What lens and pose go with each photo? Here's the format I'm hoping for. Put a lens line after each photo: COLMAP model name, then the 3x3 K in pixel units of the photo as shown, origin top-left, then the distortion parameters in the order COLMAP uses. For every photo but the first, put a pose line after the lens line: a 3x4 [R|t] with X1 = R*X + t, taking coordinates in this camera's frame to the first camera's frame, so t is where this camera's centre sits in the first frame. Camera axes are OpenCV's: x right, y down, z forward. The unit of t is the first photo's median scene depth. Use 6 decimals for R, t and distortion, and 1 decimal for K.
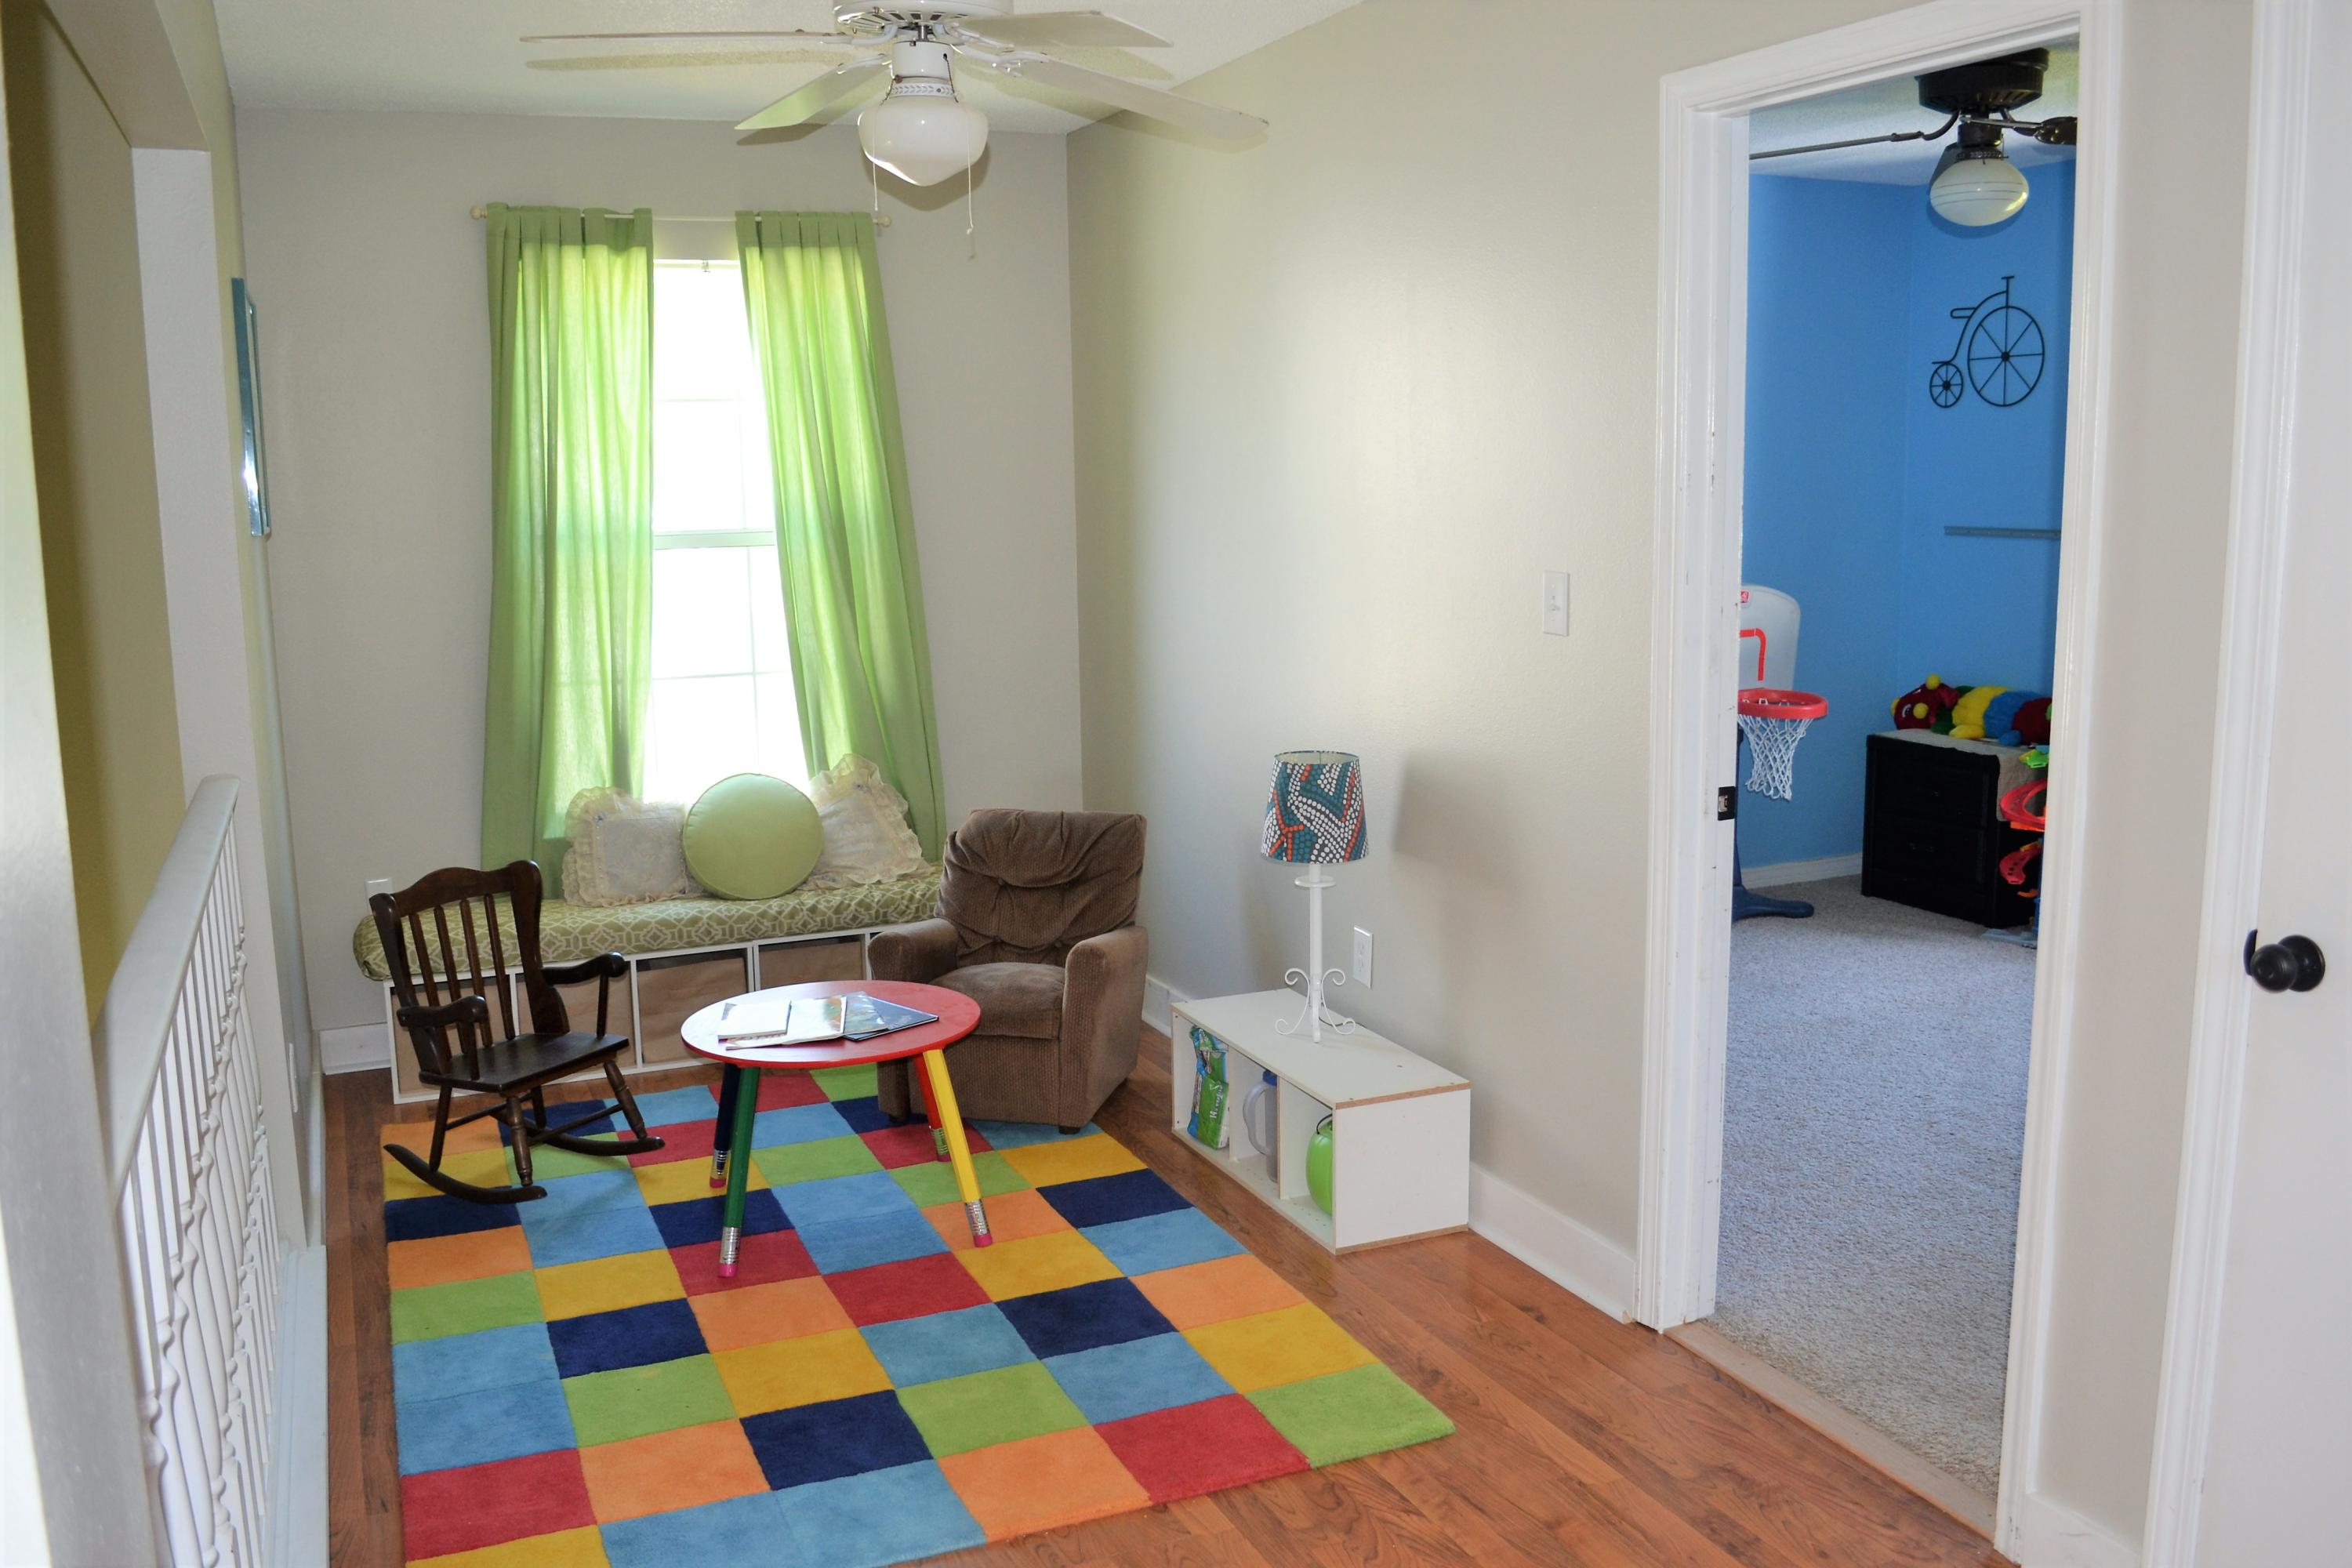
lens RADIAL K [[1873.4, 0, 1180.1], [0, 1873.4, 776.2], [0, 0, 1]] dist [-0.077546, 0.007942]
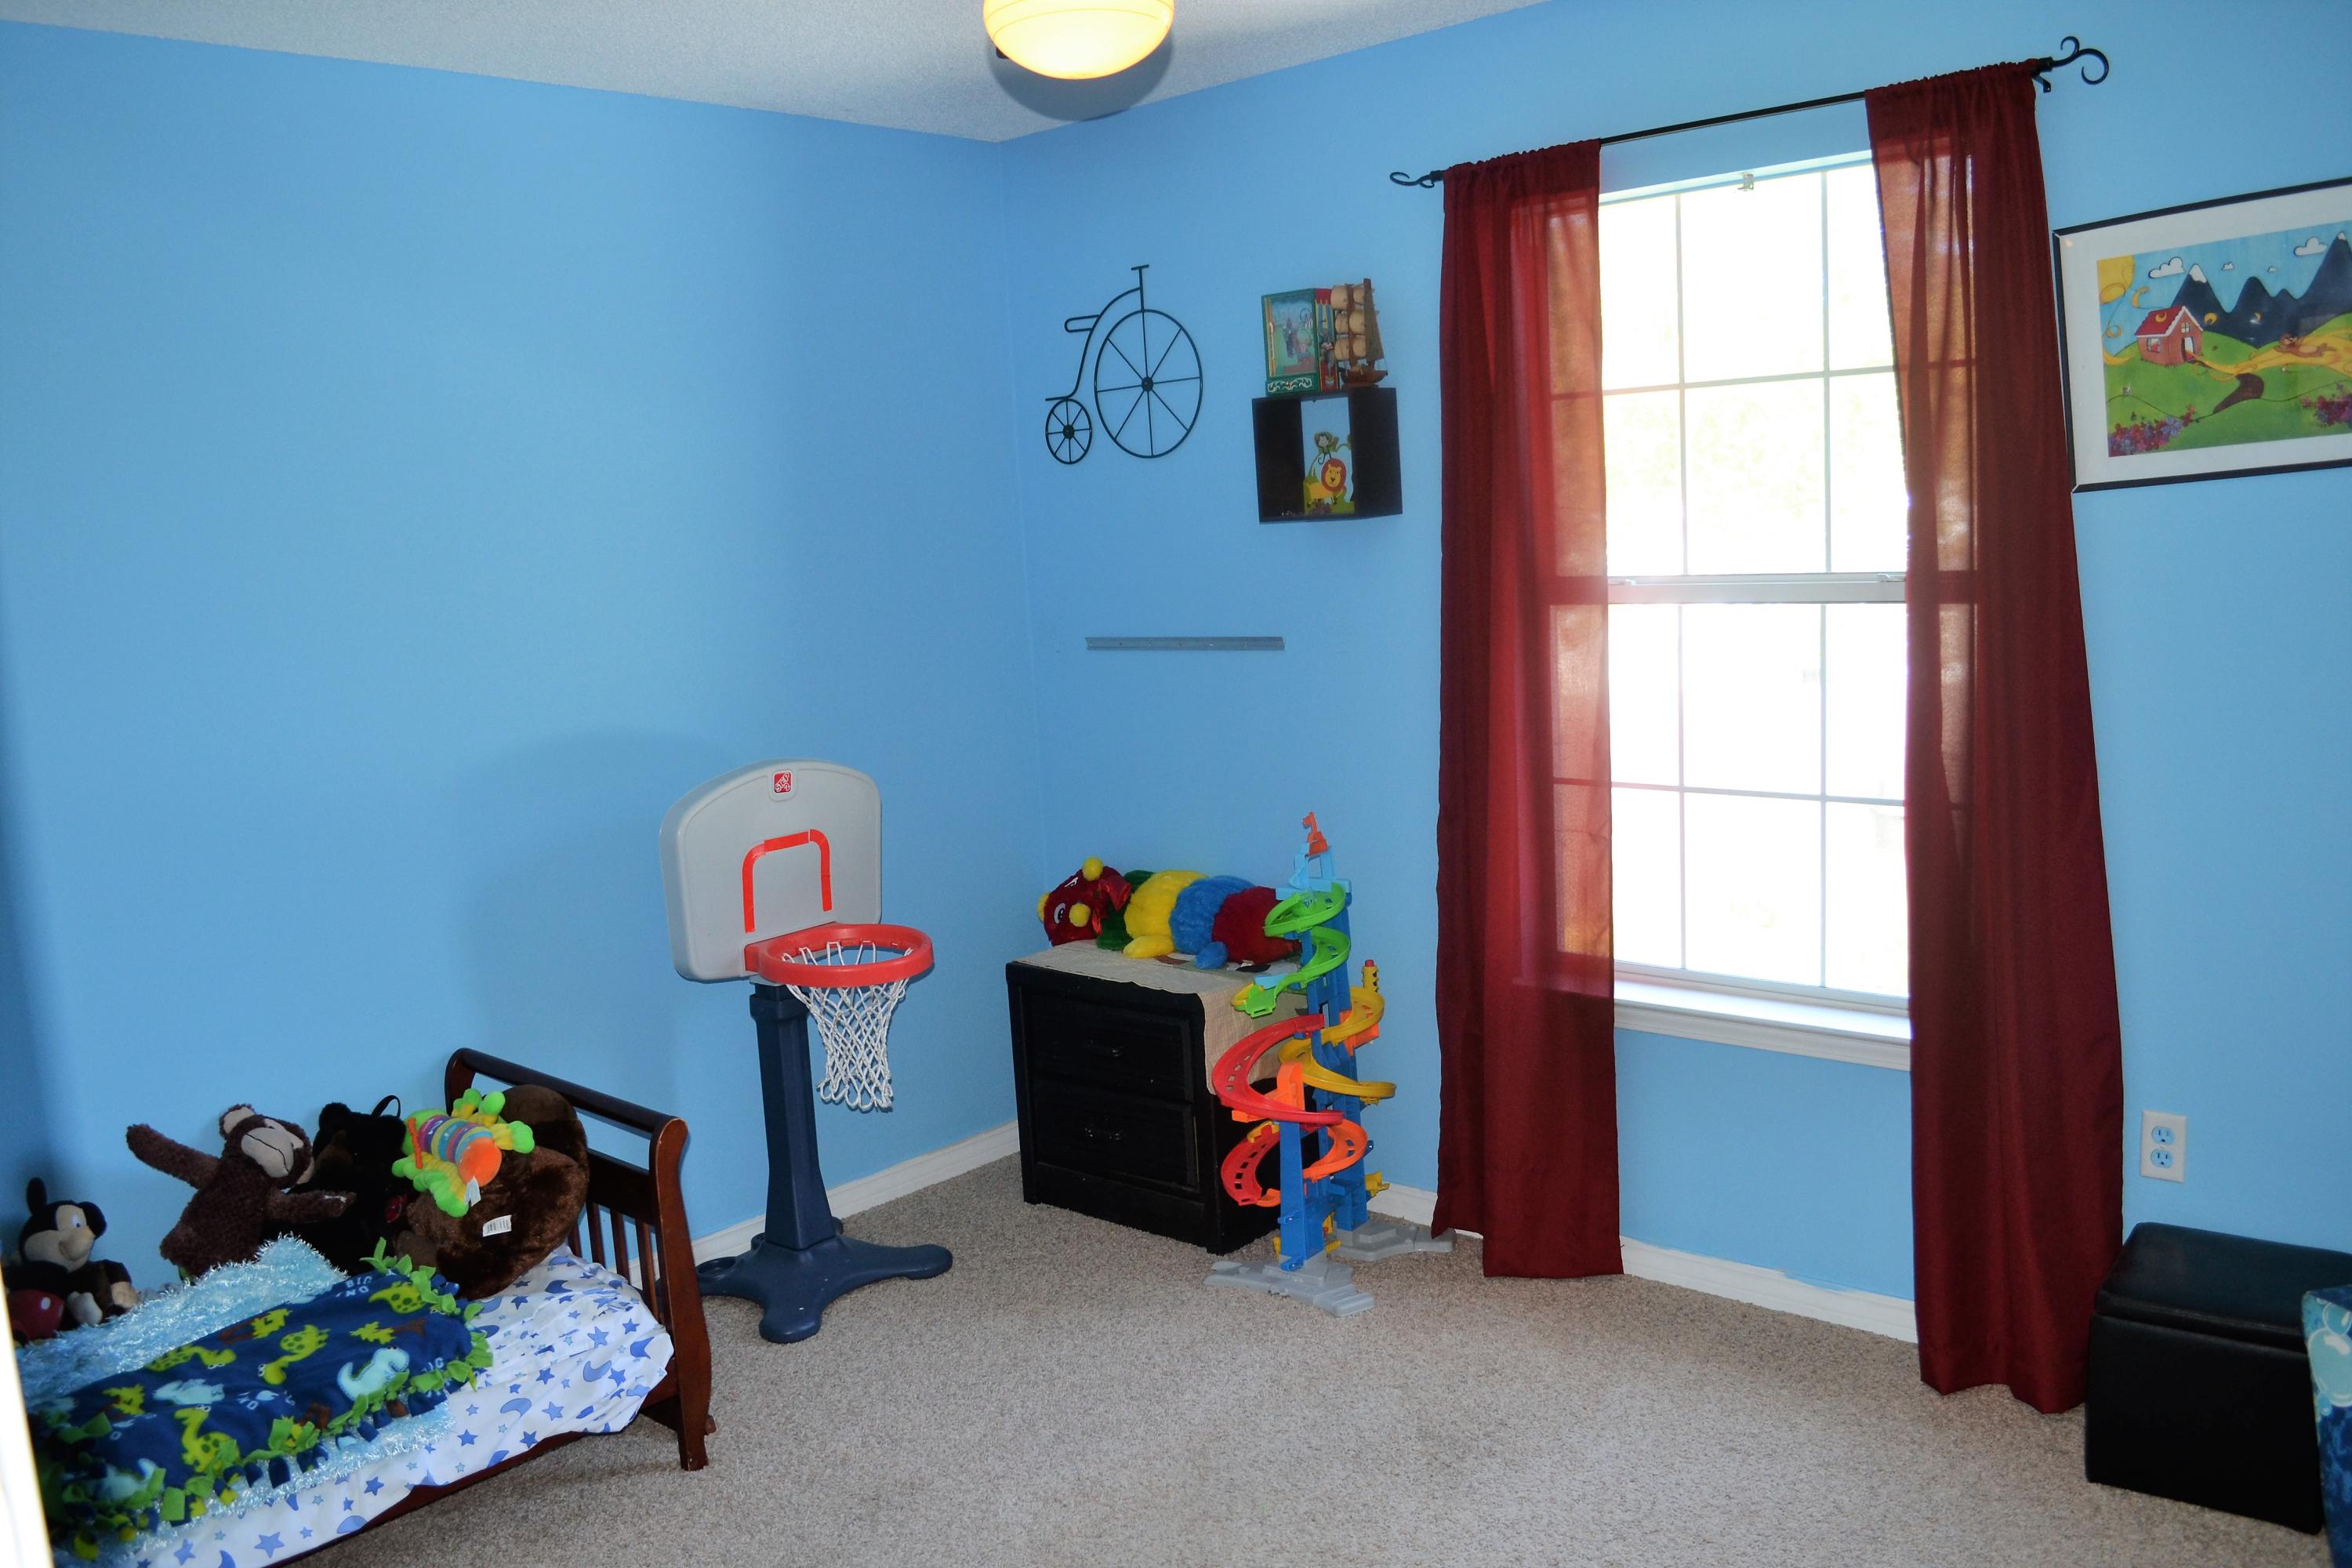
lens RADIAL K [[1873.4, 0, 1171.0], [0, 1873.4, 780.7], [0, 0, 1]] dist [-0.077546, 0.007942]
pose [[0.908377, -0.087947, 0.408798, 0.162357], [0.106830, 0.993999, -0.023540, -0.066199], [-0.404275, 0.065055, 0.912321, 0.376533]]
